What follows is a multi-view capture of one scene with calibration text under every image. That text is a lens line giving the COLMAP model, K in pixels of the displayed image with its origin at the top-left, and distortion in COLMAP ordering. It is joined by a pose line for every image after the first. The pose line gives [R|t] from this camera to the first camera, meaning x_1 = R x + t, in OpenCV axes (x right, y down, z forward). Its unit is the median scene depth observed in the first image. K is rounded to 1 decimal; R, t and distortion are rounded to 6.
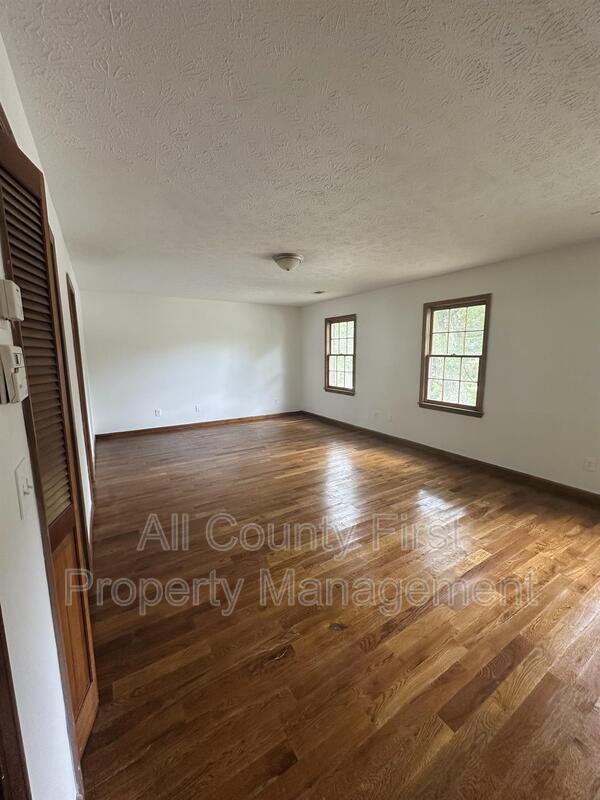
lens RADIAL K [[321.9, 0, 298.9], [0, 321.9, 397.5], [0, 0, 1]] dist [0.003745, 0.000451]
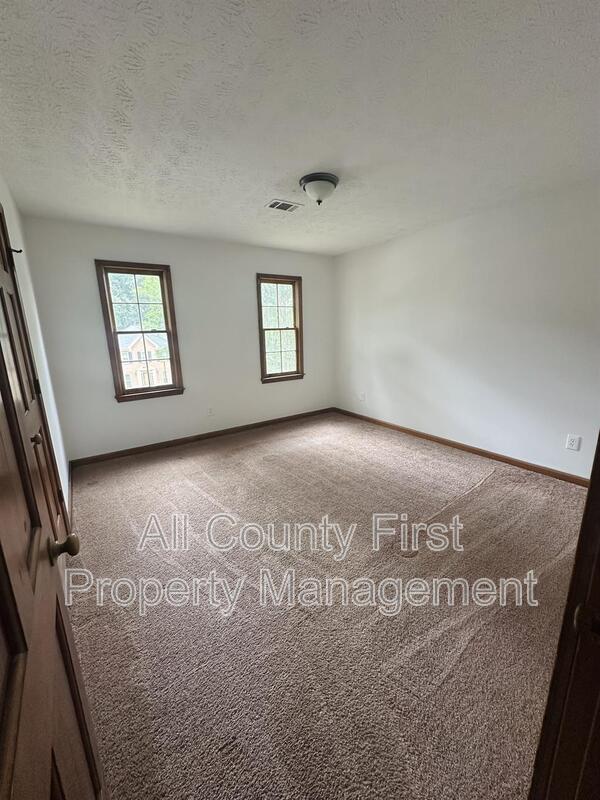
lens RADIAL K [[321.9, 0, 294.9], [0, 321.9, 394.8], [0, 0, 1]] dist [0.003745, 0.000451]
pose [[-0.044019, -0.208624, 0.977005, -0.607606], [0.152709, 0.965055, 0.212953, -0.133821], [-0.987290, 0.158571, -0.010622, 0.963704]]
